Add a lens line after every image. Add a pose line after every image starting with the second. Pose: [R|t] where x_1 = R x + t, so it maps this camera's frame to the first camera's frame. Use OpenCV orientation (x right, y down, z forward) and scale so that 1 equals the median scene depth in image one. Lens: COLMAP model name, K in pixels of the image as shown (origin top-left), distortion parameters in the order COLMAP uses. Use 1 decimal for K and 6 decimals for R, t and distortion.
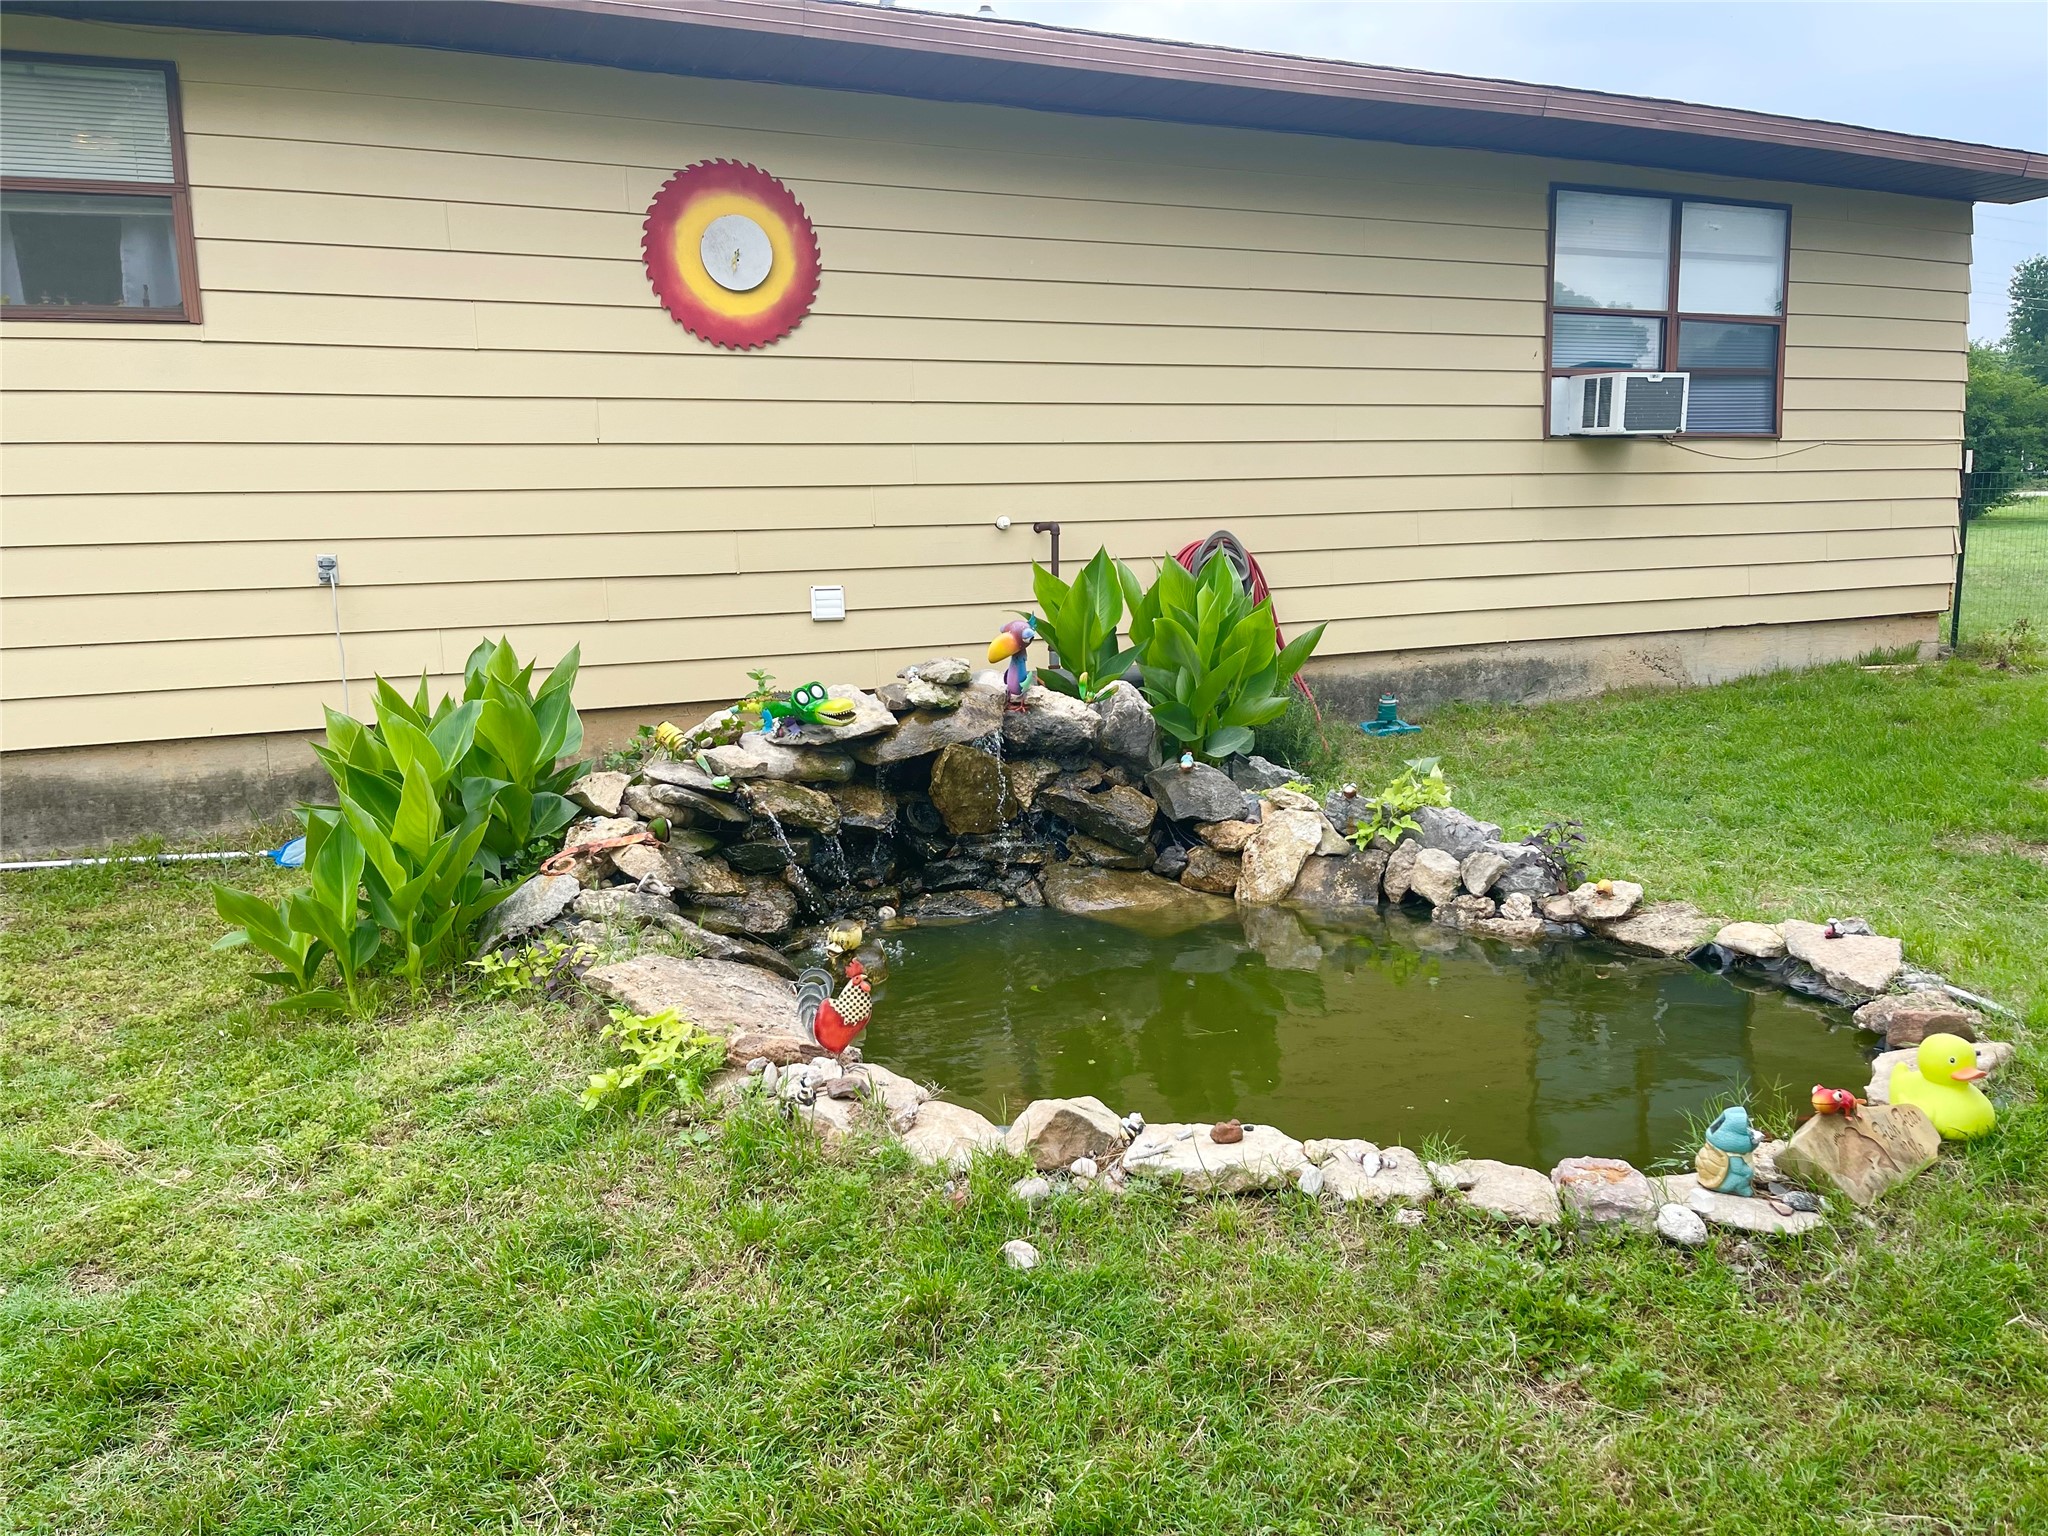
lens RADIAL K [[1549.3, 0, 1019.6], [0, 1549.3, 793.4], [0, 0, 1]] dist [0.043538, -0.069998]
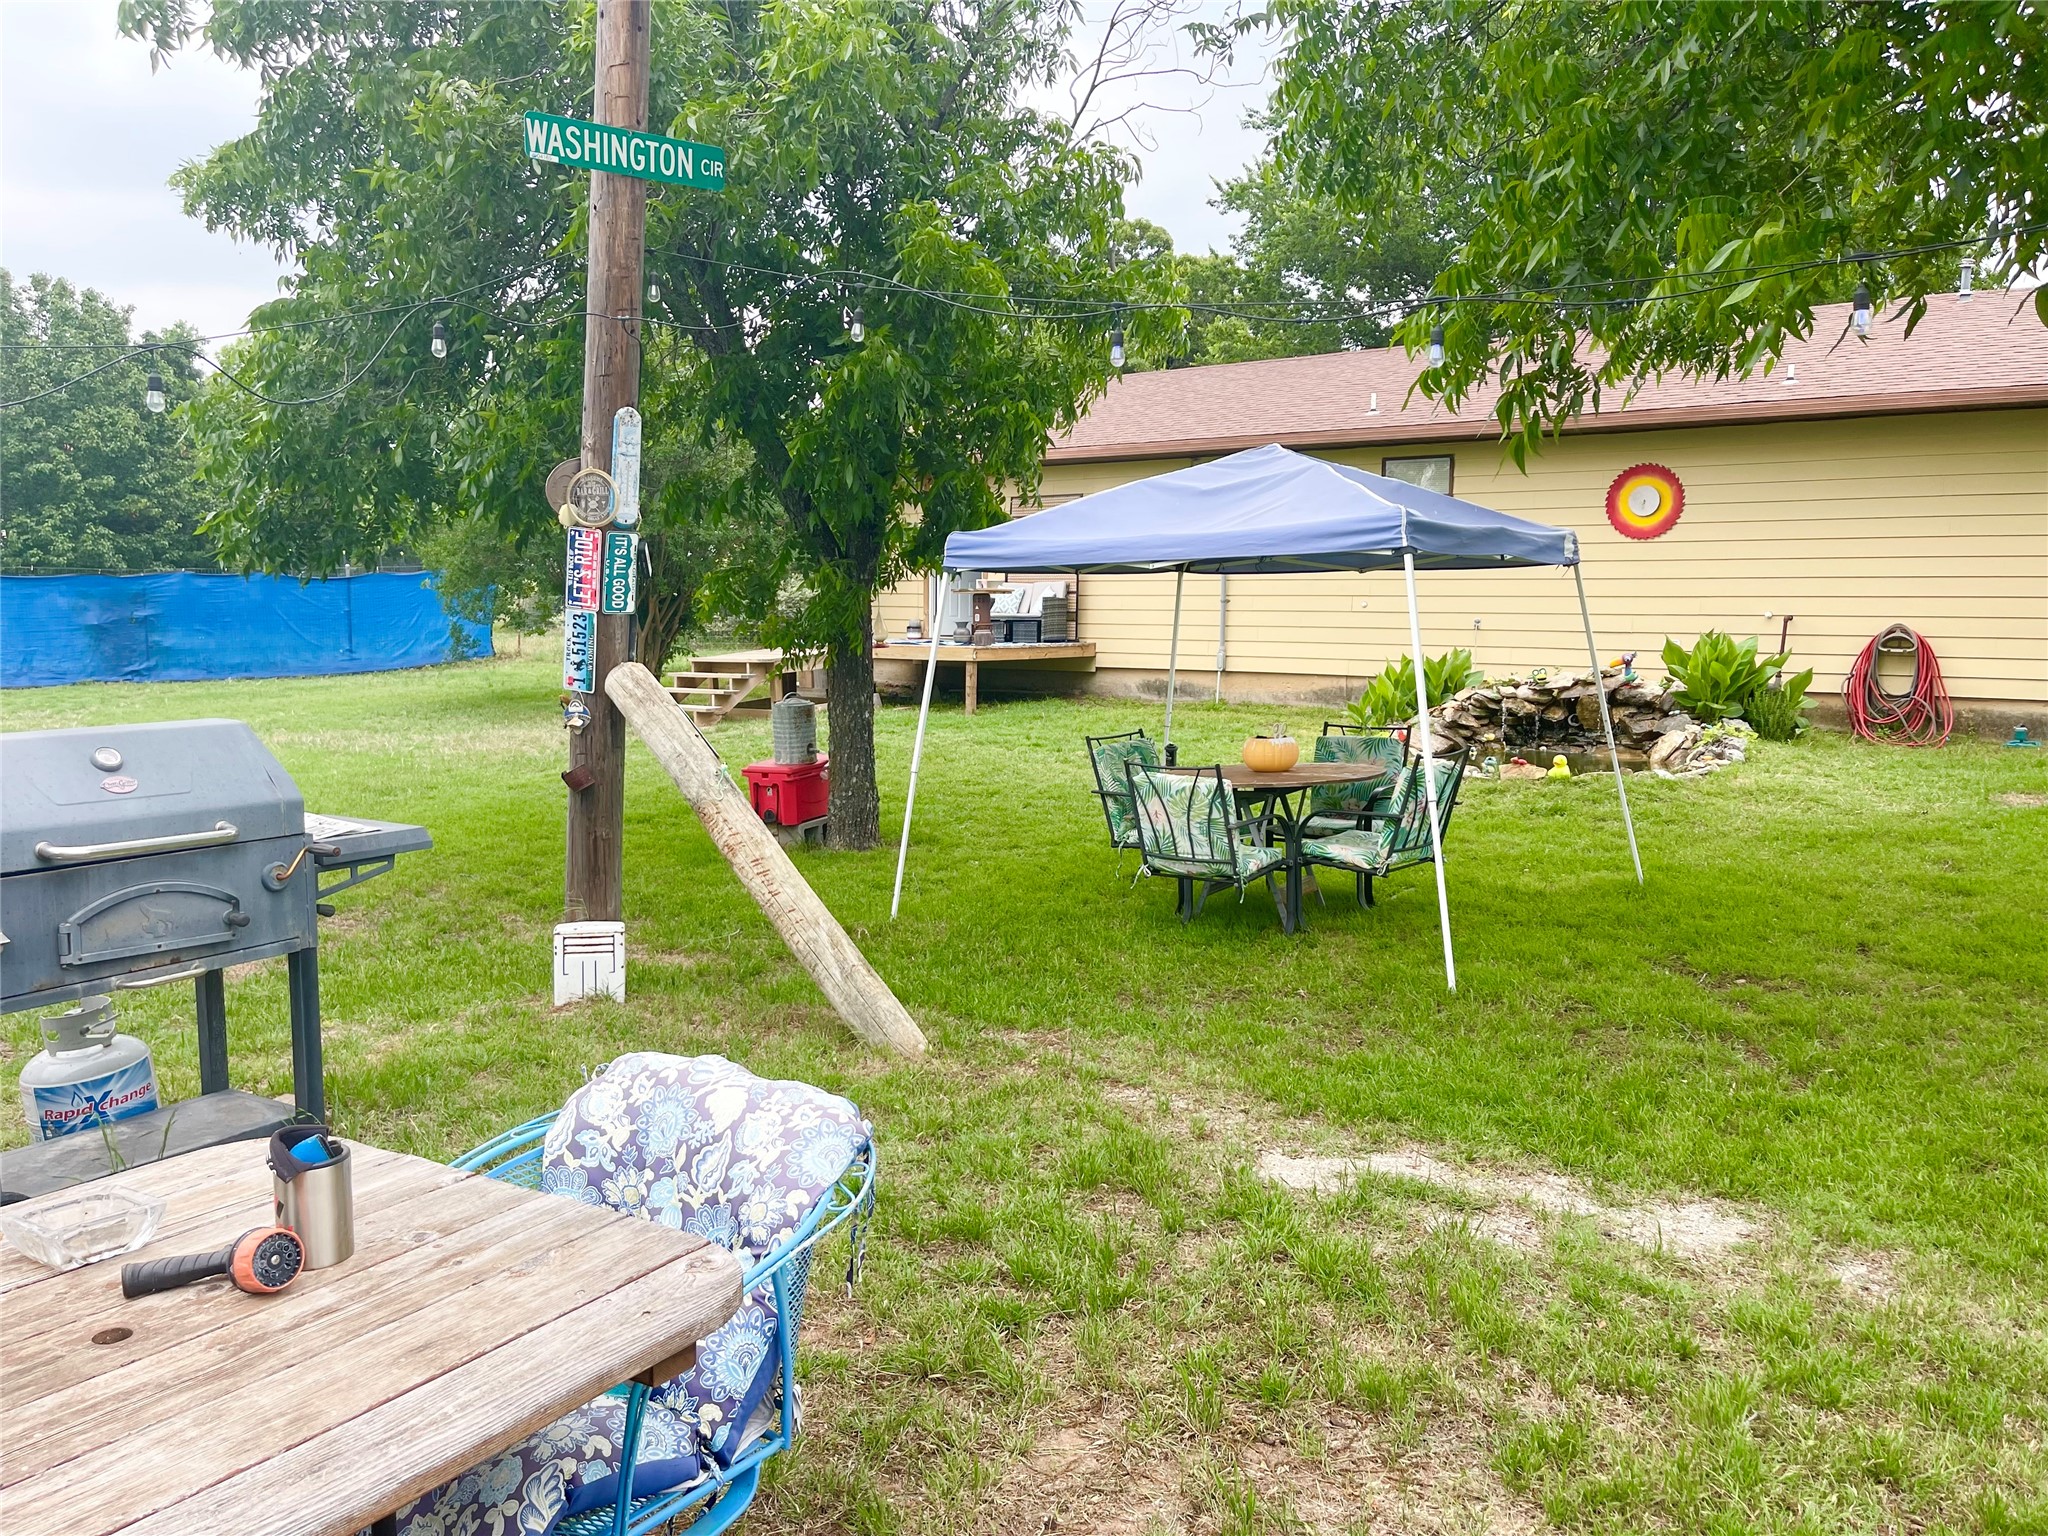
lens RADIAL K [[1558.1, 0, 1034.3], [0, 1558.1, 760.5], [0, 0, 1]] dist [0.060800, -0.079376]
pose [[0.467964, 0.122841, -0.875169, 1.946792], [-0.166540, 0.984808, 0.049180, 0.108523], [0.867914, 0.122736, 0.481312, -1.180499]]
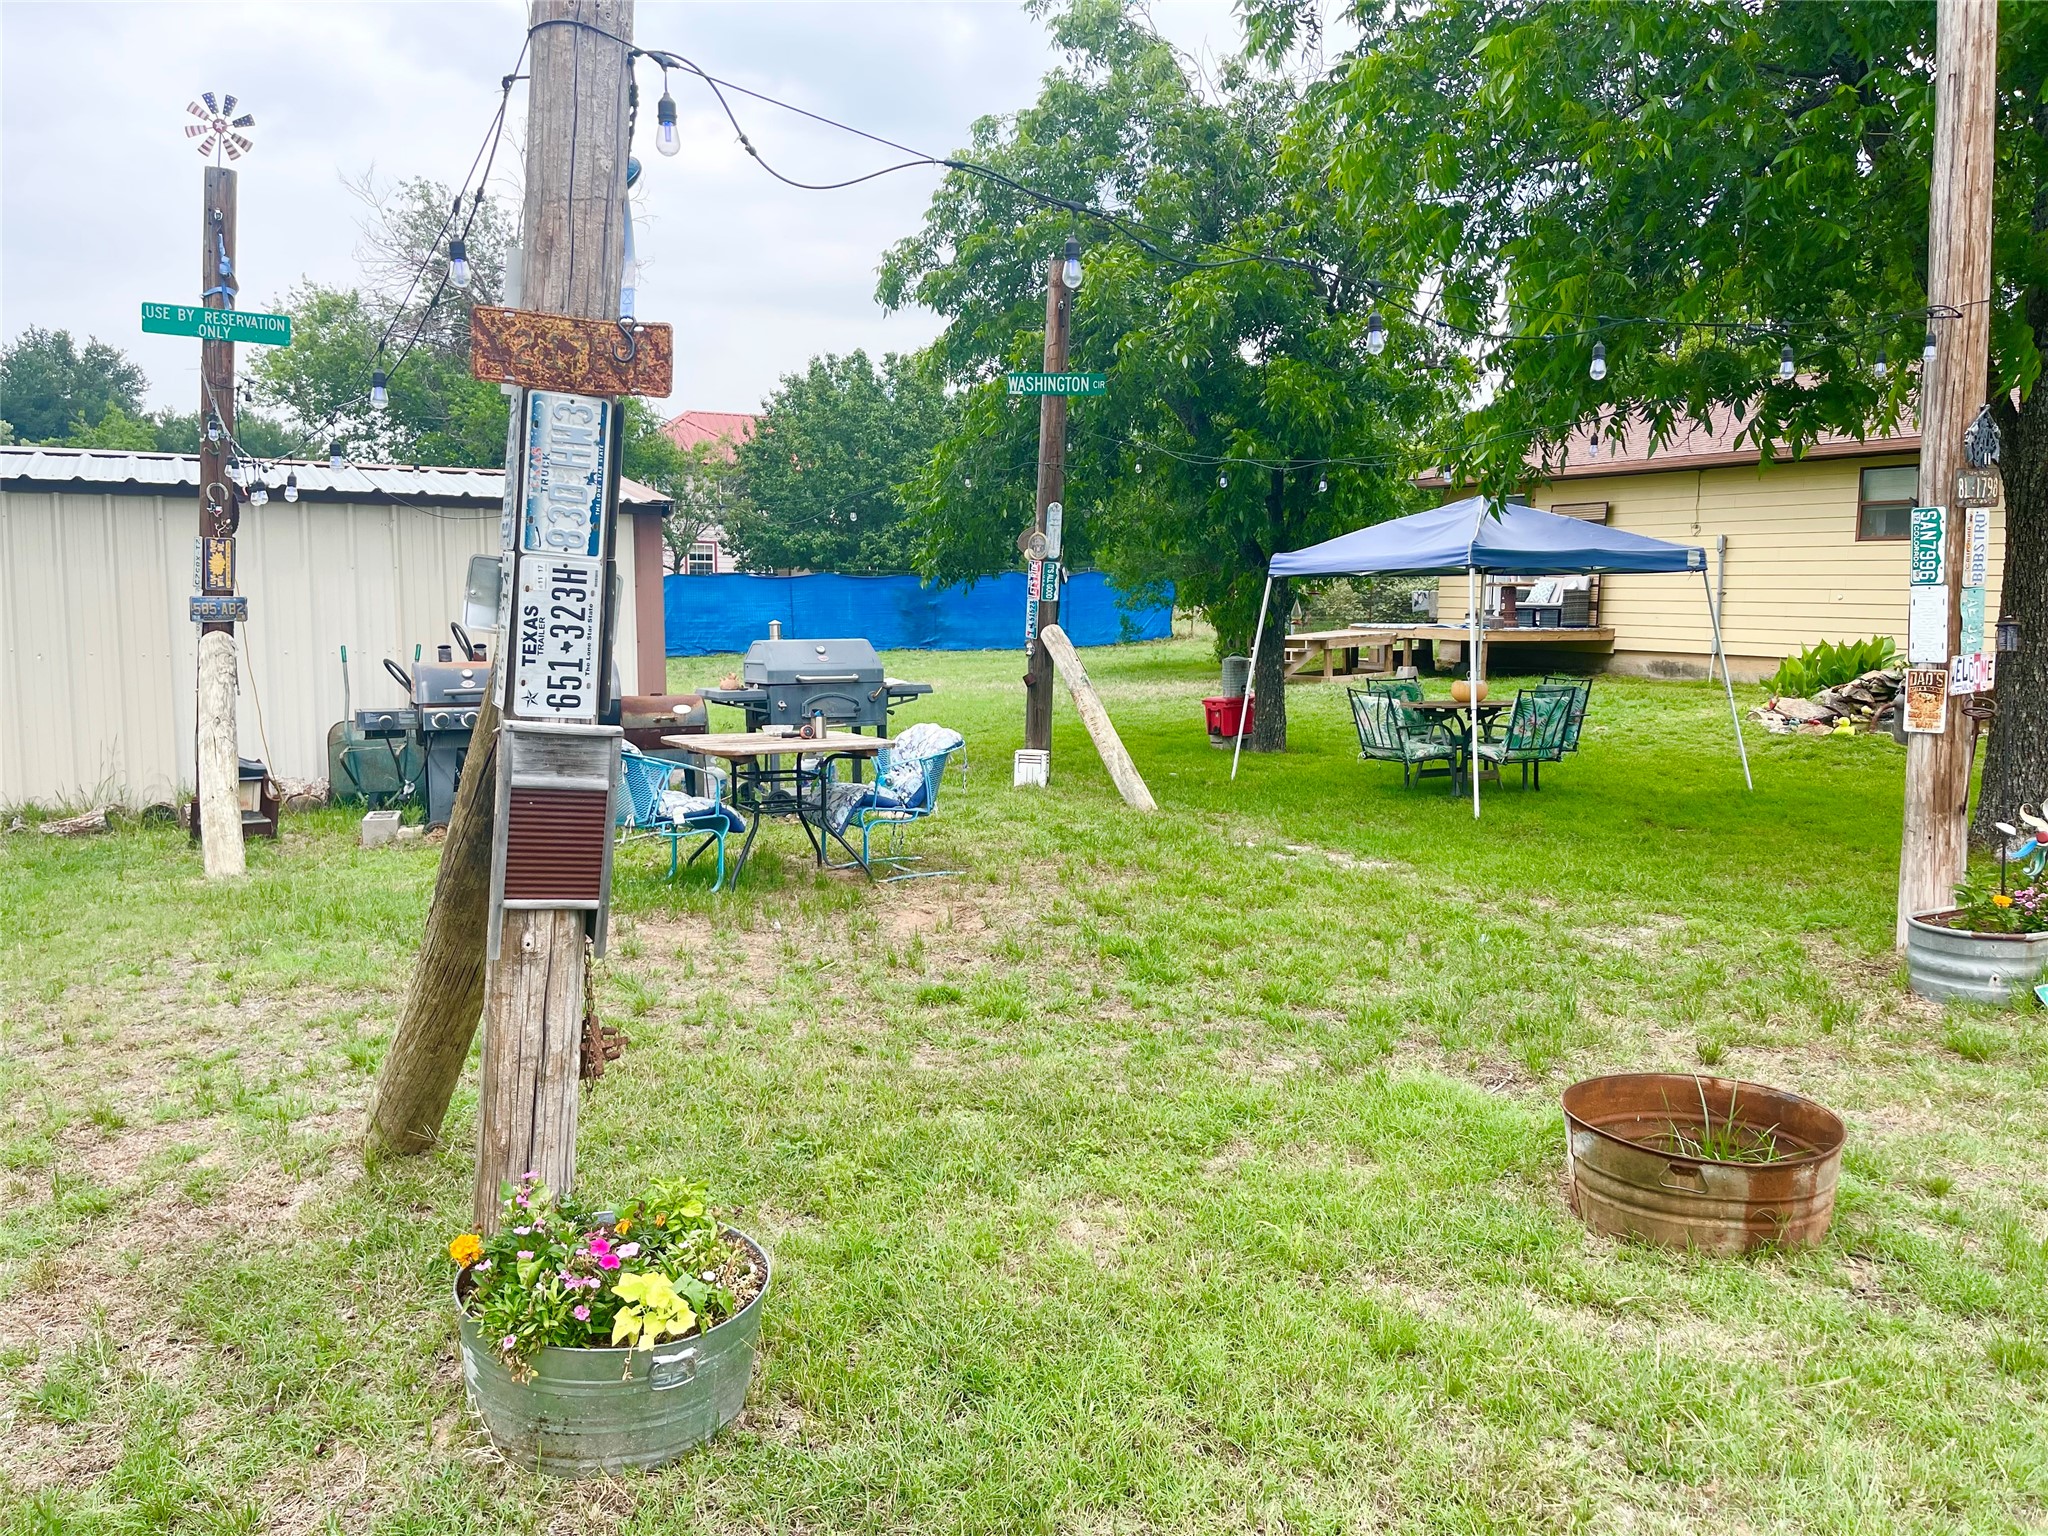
lens RADIAL K [[1549.9, 0, 1014.1], [0, 1549.9, 780.7], [0, 0, 1]] dist [0.049705, -0.072270]
pose [[-0.002482, 0.154194, -0.988037, 3.142817], [-0.172972, 0.973081, 0.152295, 0.027464], [0.984924, 0.171281, 0.024256, -0.974687]]
